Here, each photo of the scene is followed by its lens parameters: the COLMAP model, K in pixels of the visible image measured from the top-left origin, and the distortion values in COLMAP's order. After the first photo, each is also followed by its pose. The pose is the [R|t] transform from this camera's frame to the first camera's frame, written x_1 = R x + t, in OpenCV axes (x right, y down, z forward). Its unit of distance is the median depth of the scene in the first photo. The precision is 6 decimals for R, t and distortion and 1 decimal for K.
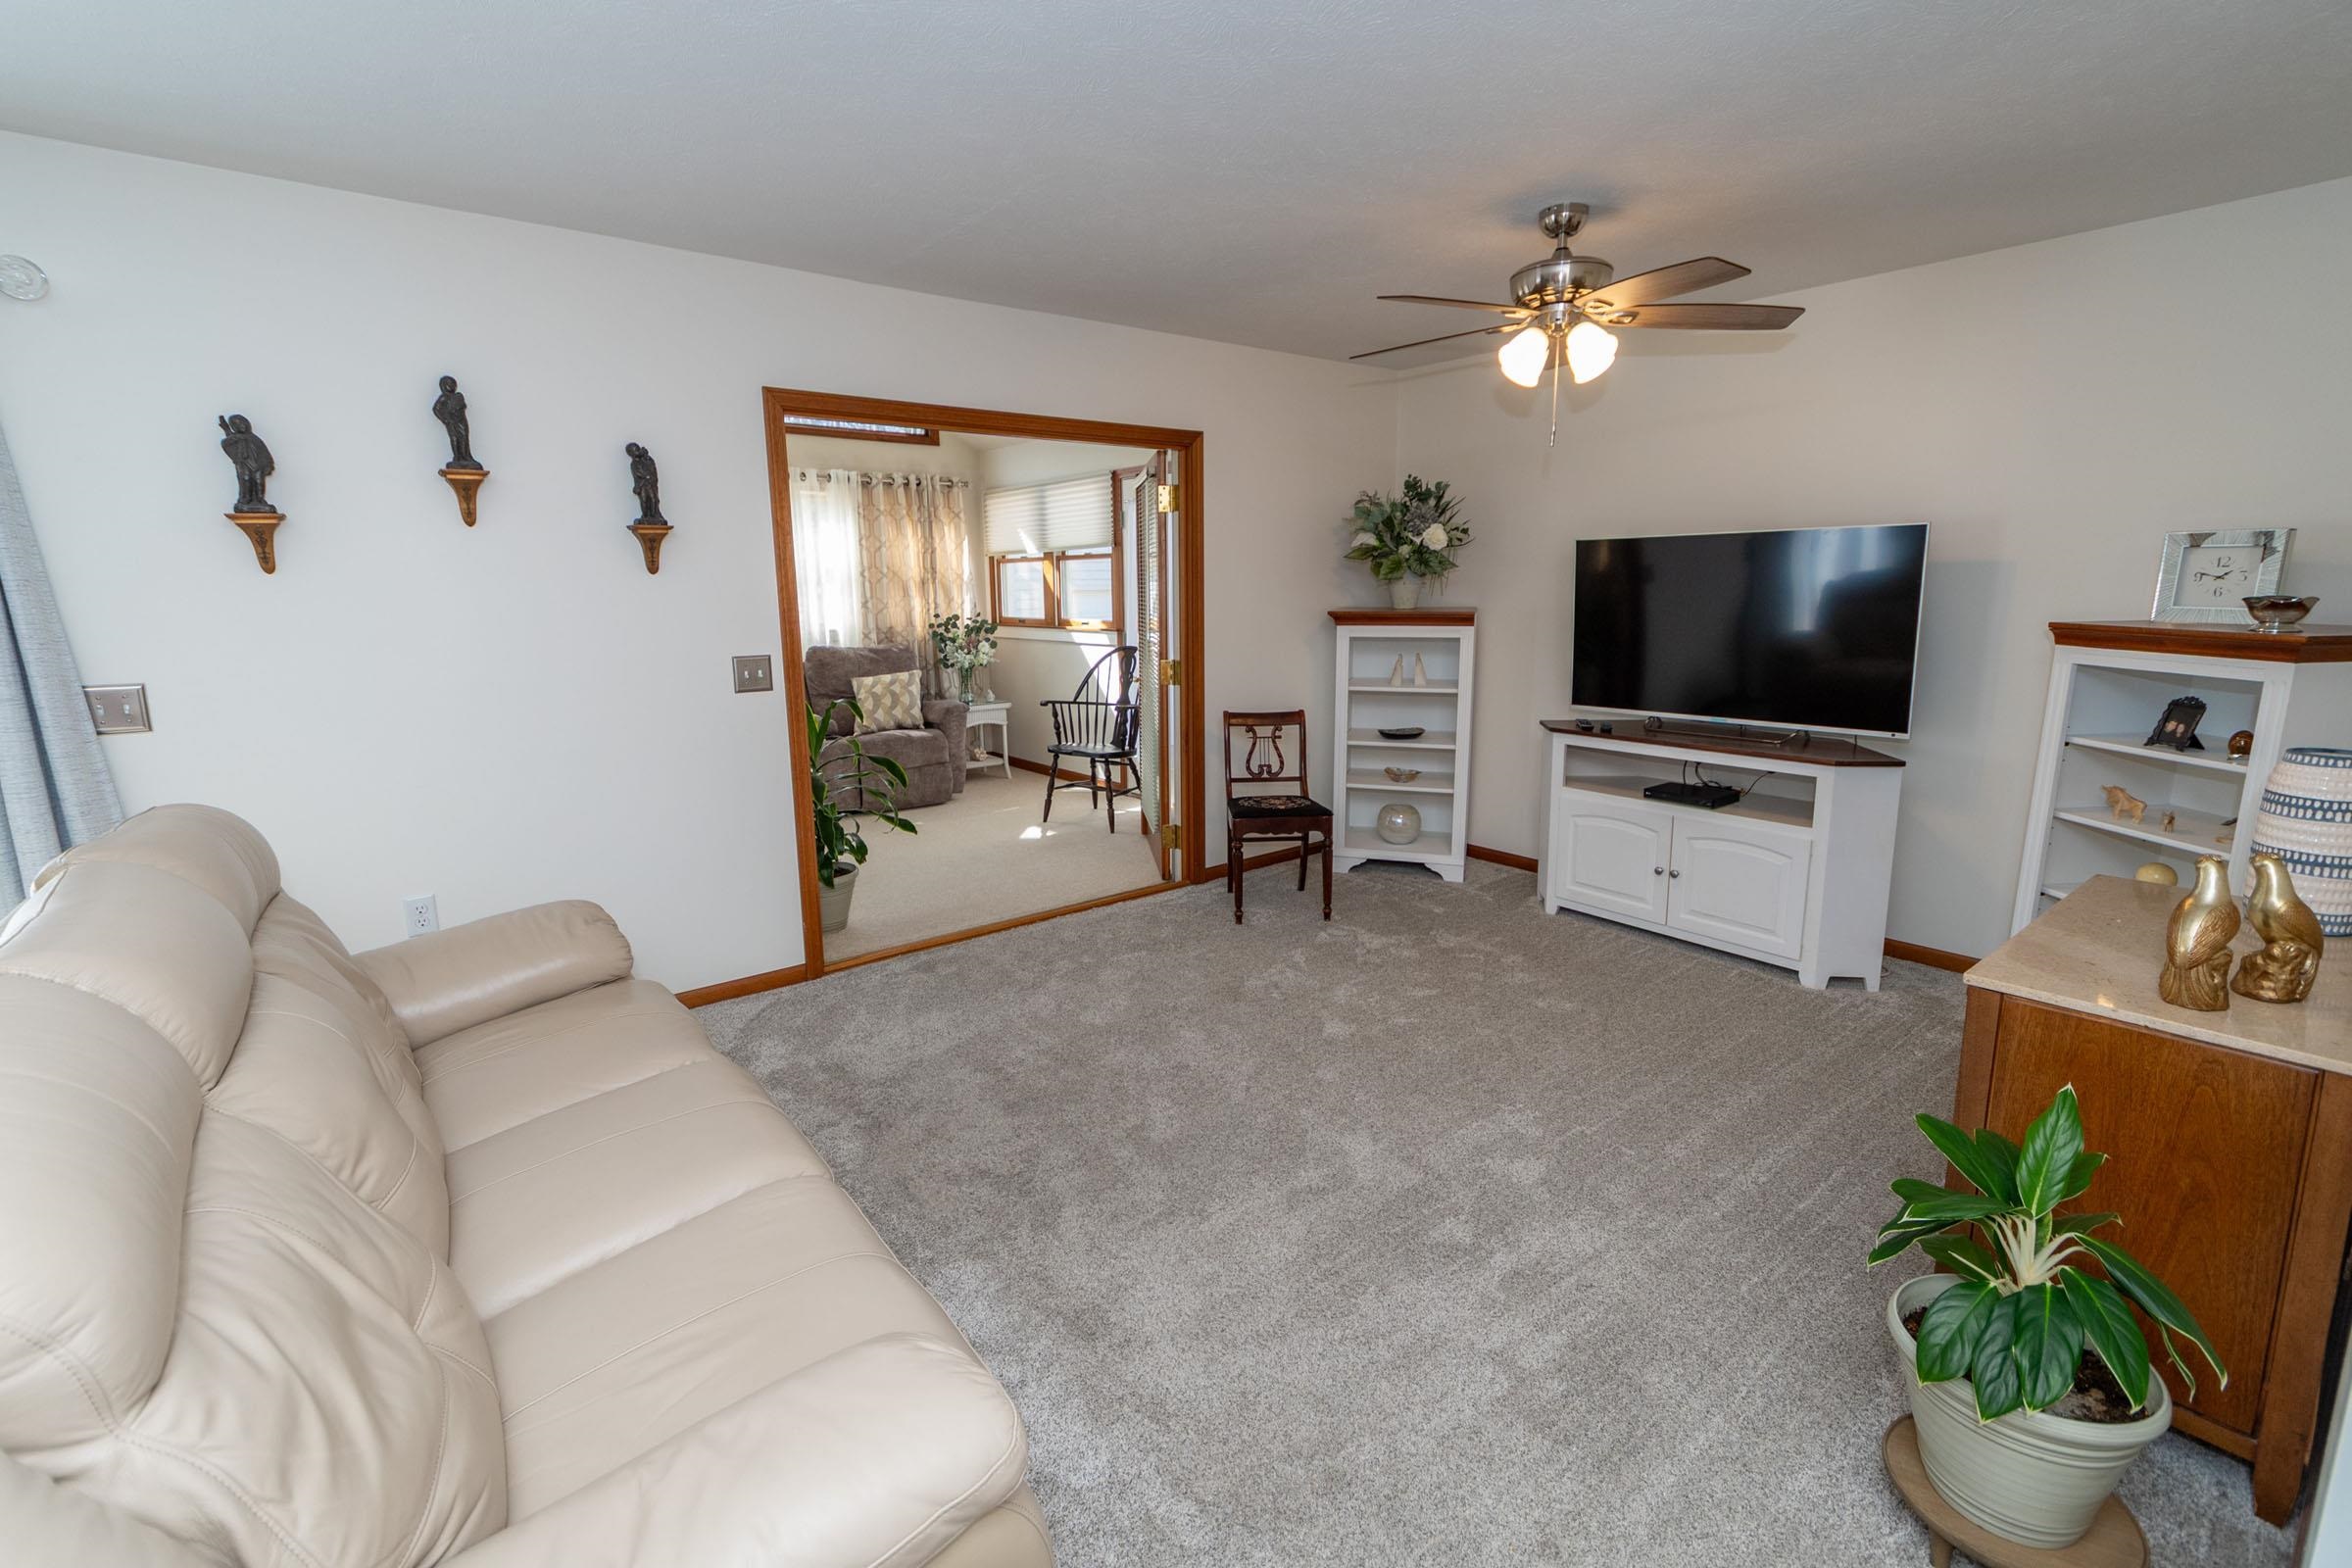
lens RADIAL K [[1040.2, 0, 1158.0], [0, 1040.2, 772.8], [0, 0, 1]] dist [-0.011612, -0.000673]
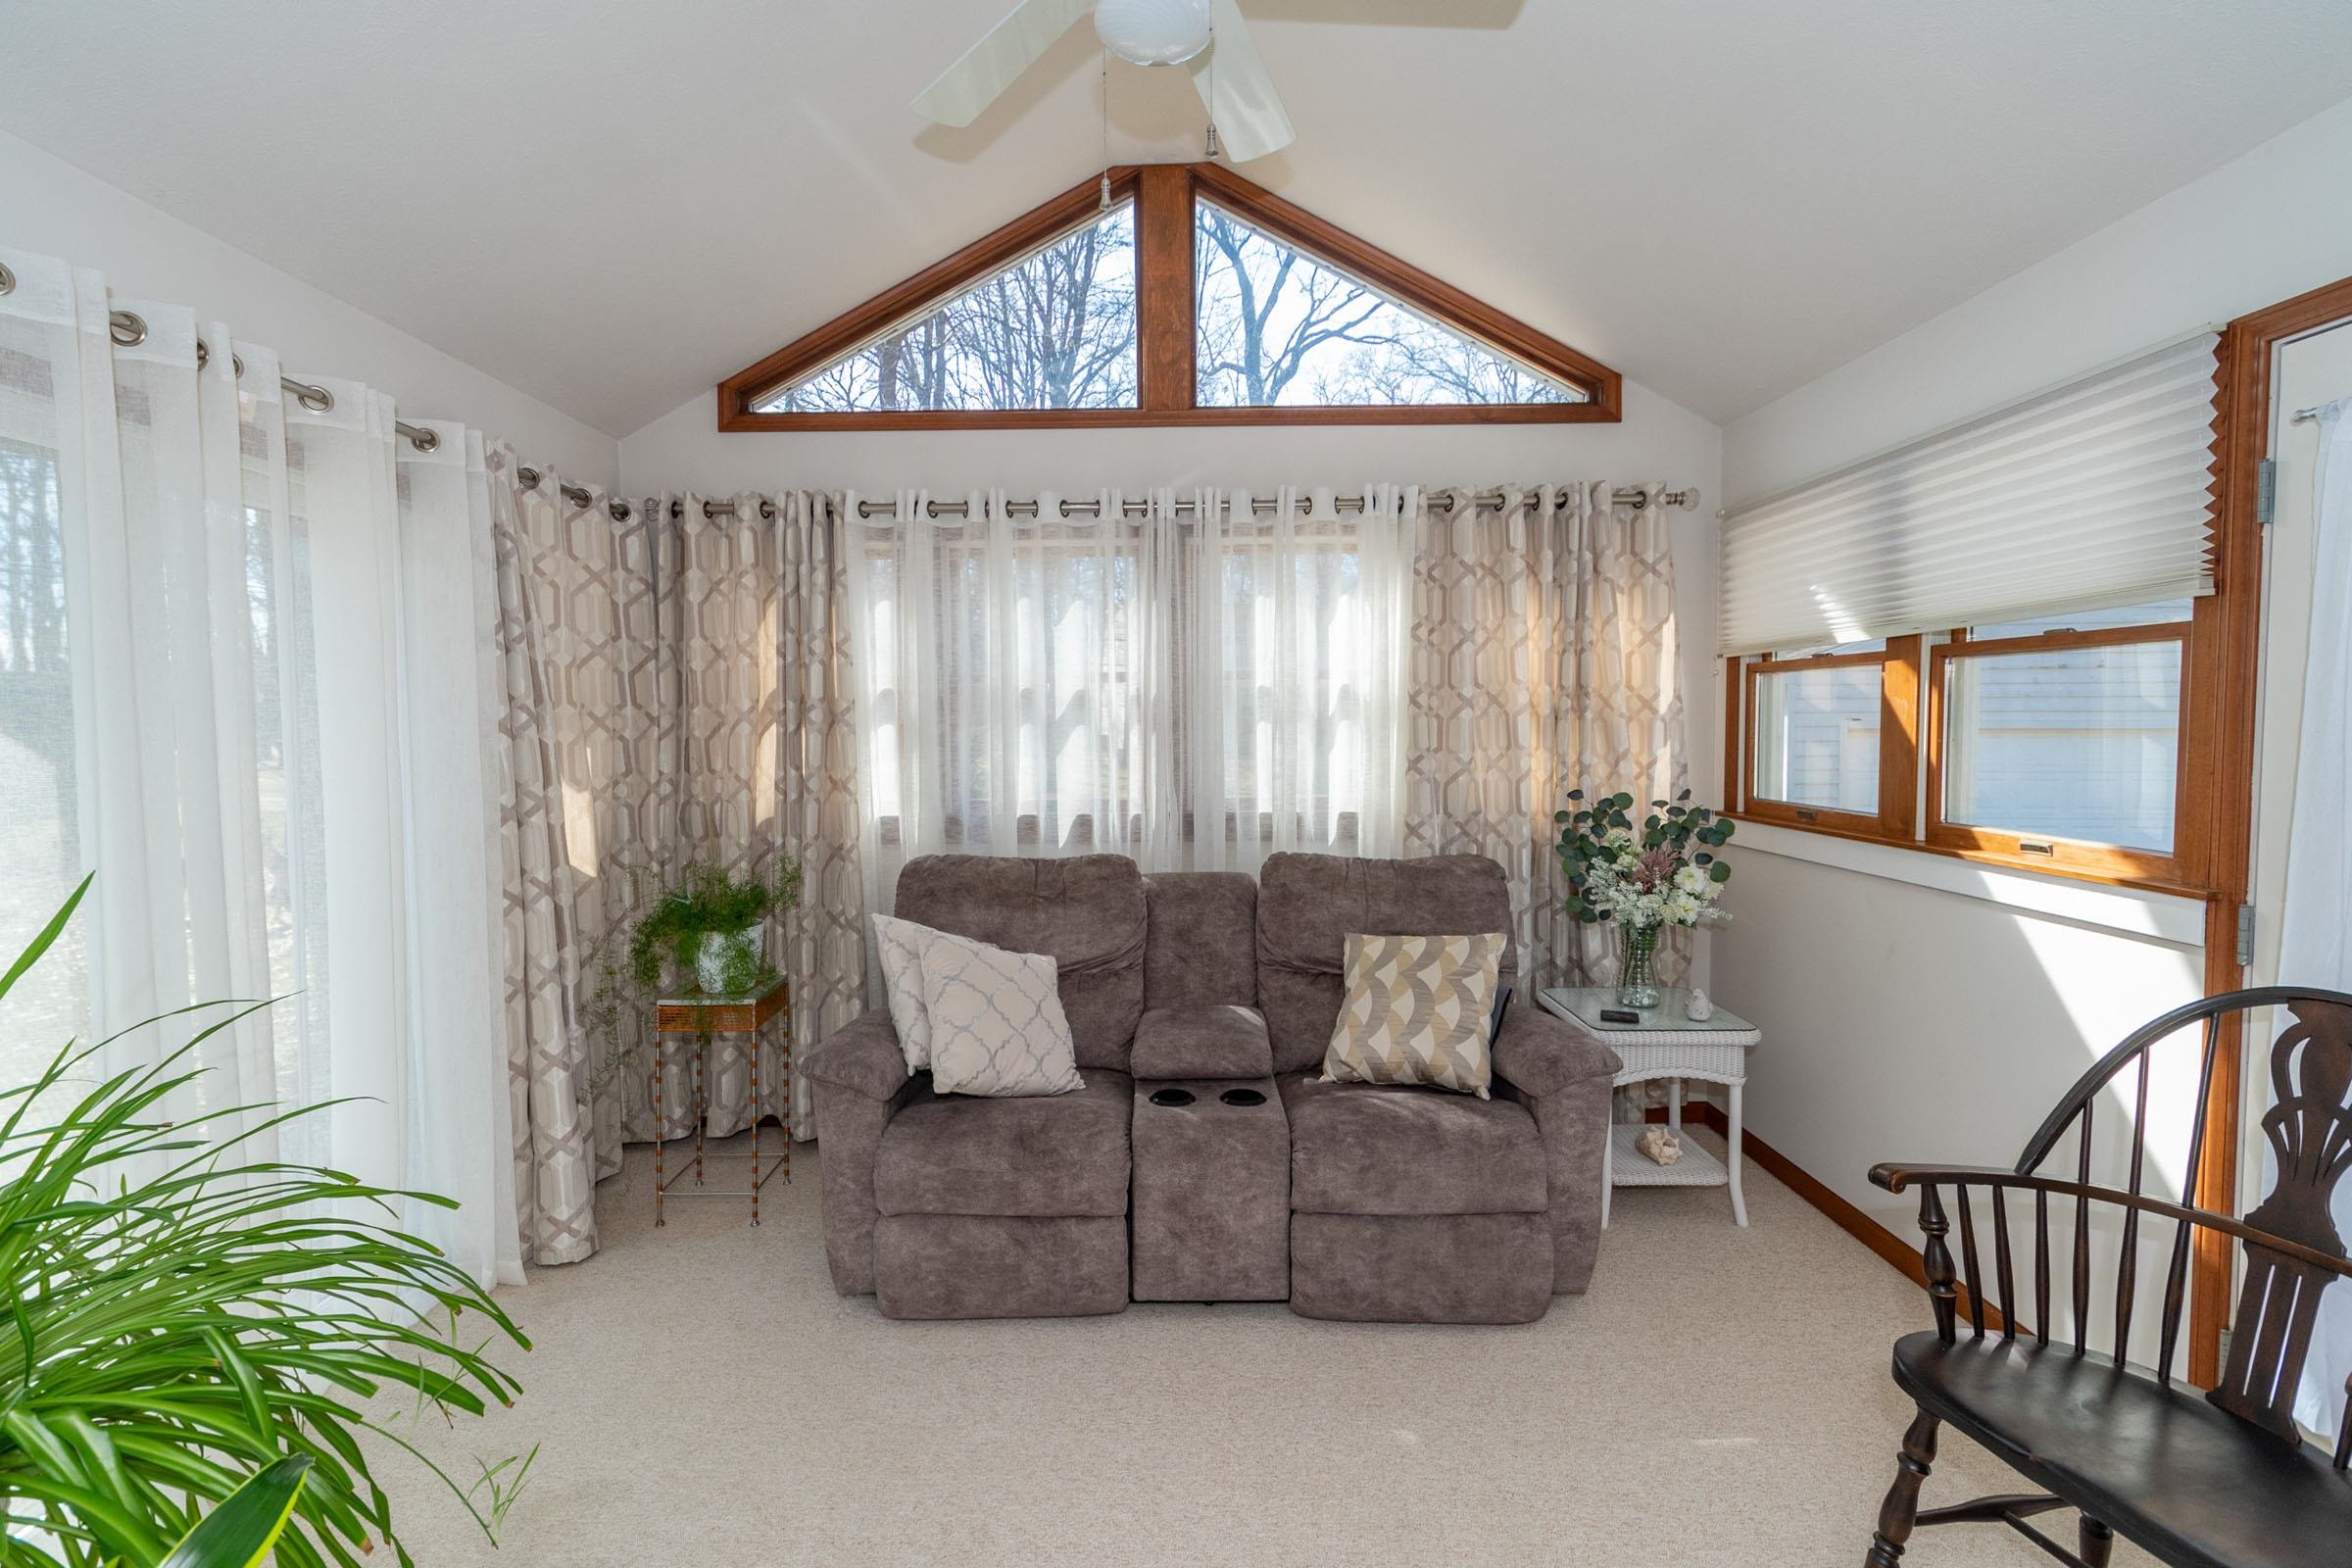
lens RADIAL K [[1040.2, 0, 1150.5], [0, 1040.2, 776.9], [0, 0, 1]] dist [-0.011612, -0.000673]
pose [[0.769097, 0.040190, -0.637867, -0.075822], [-0.115707, 0.990285, -0.077117, -0.105406], [0.628571, 0.133116, 0.766276, 0.564291]]
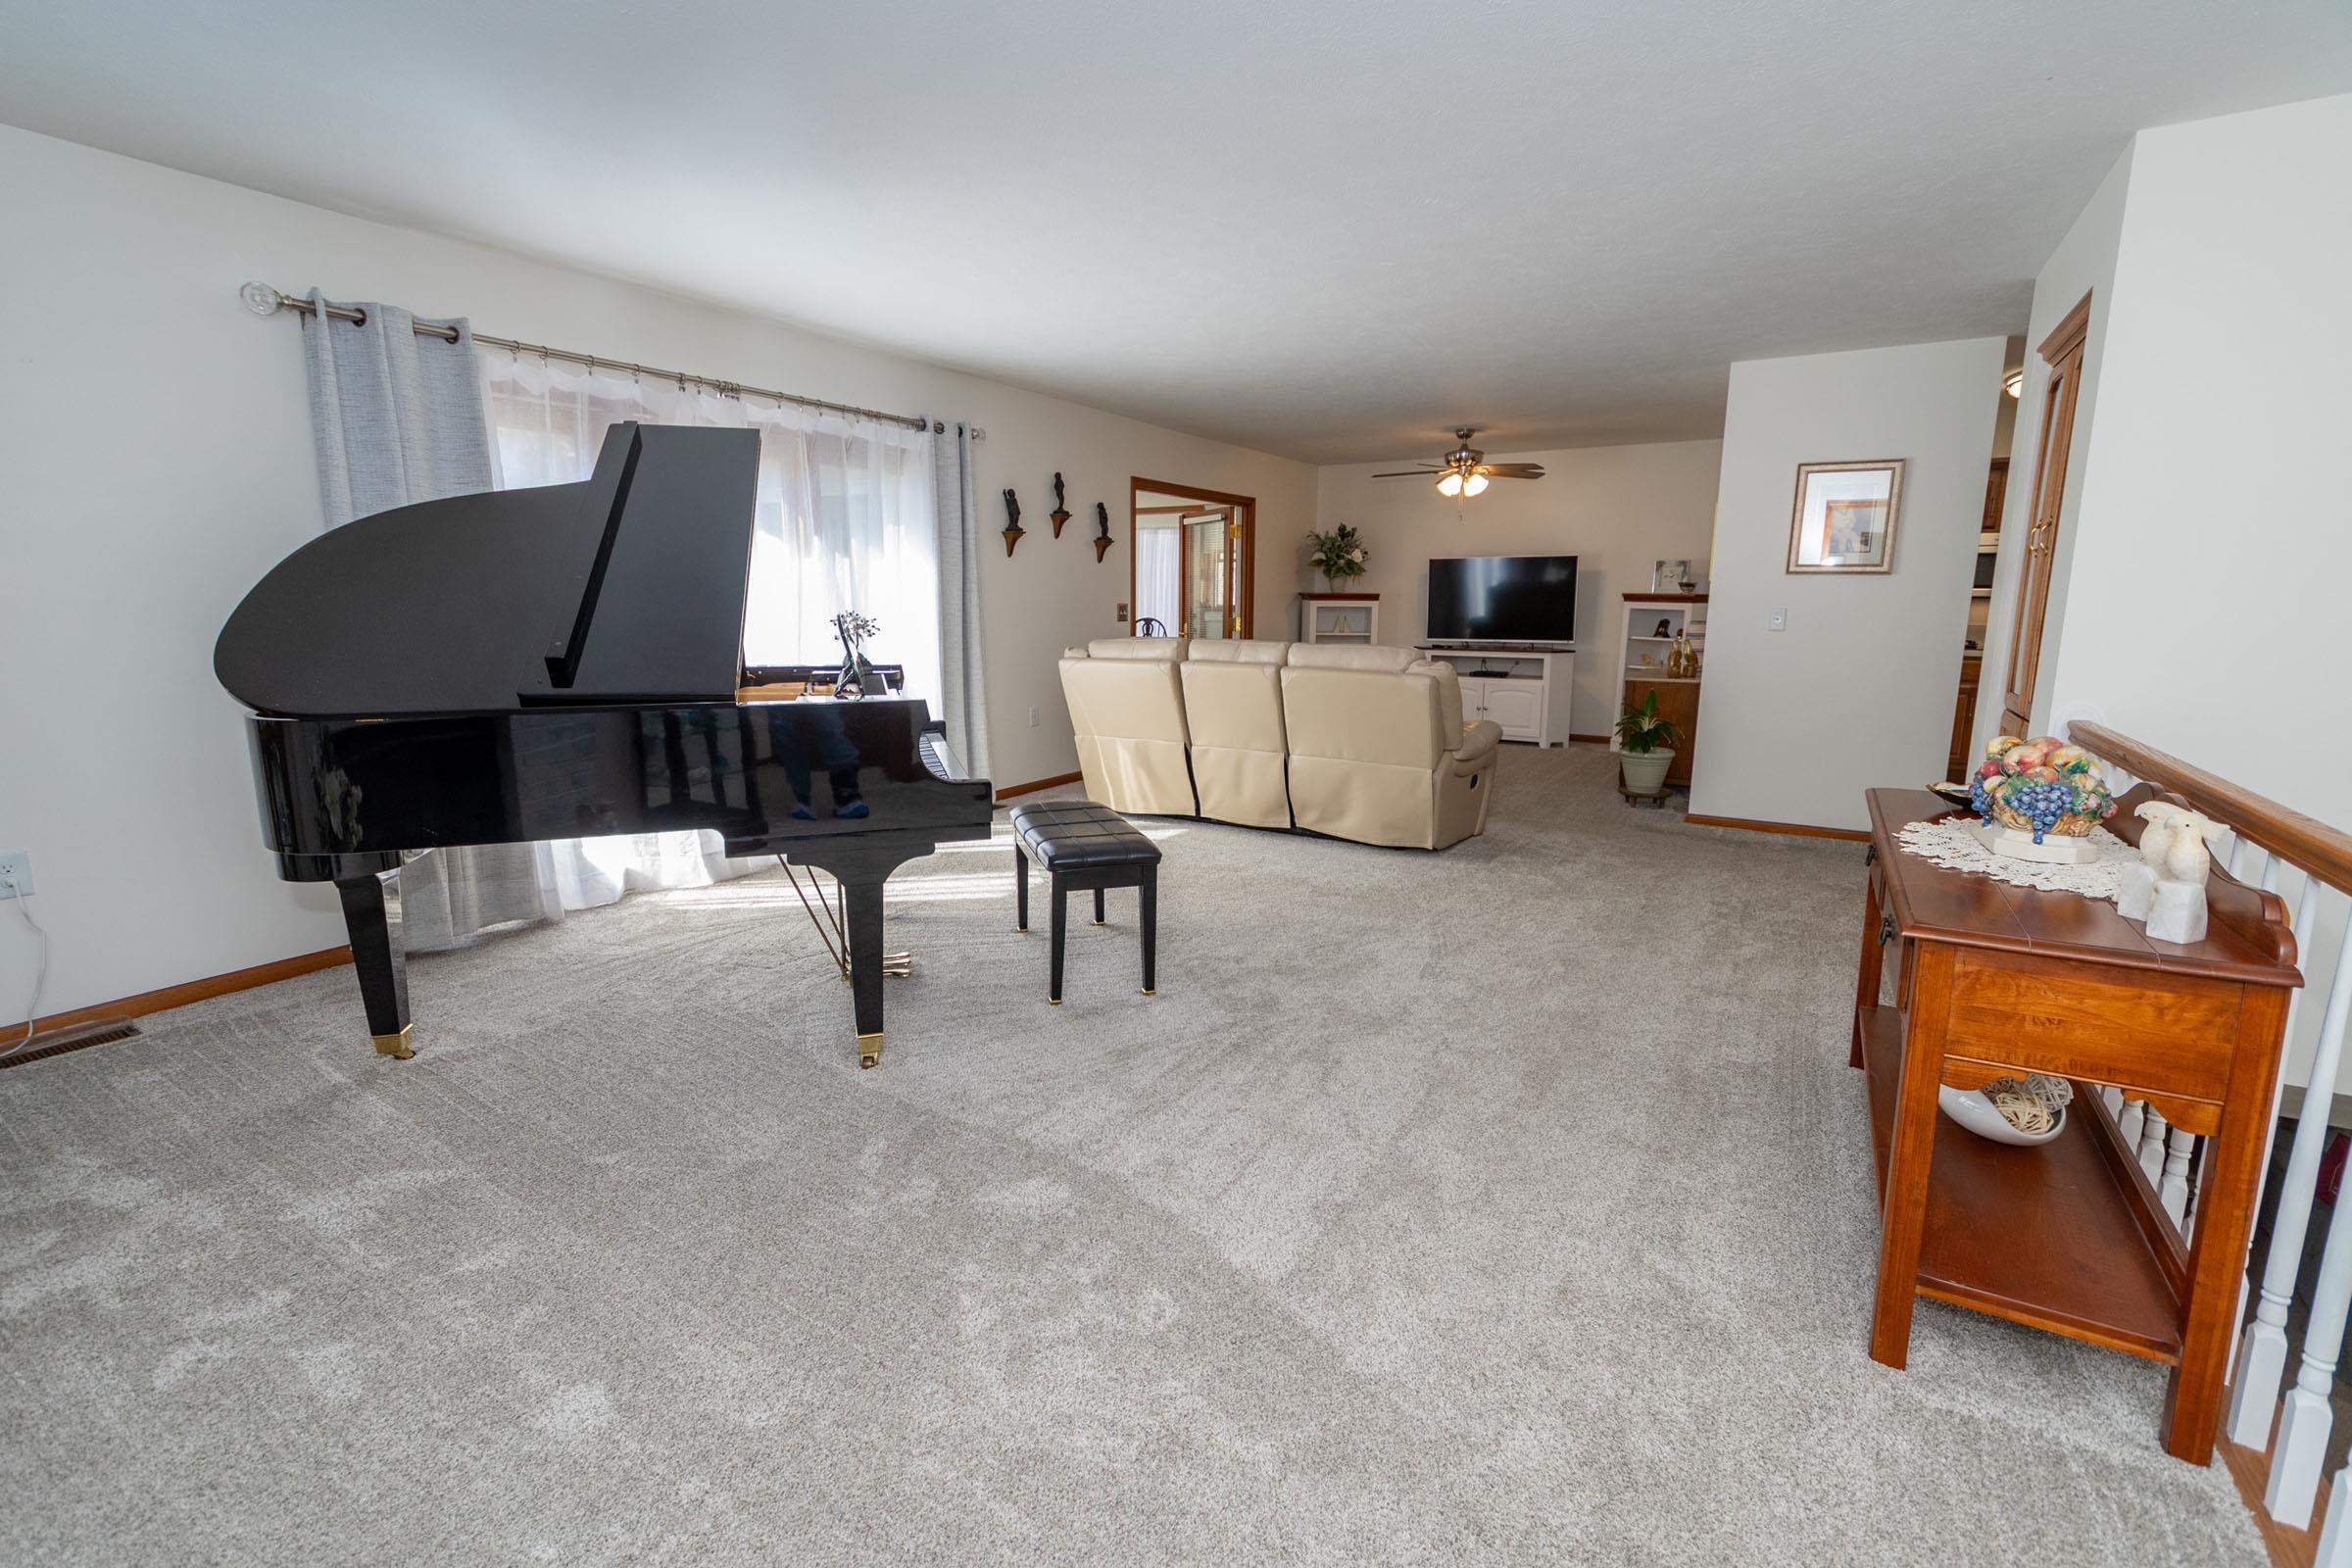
lens RADIAL K [[1040.2, 0, 1160.8], [0, 1040.2, 787.3], [0, 0, 1]] dist [-0.011612, -0.000673]
pose [[0.937409, -0.050262, 0.344584, -0.955939], [0.050409, 0.998692, 0.008538, 0.215193], [-0.344562, 0.009366, 0.938717, -0.878398]]
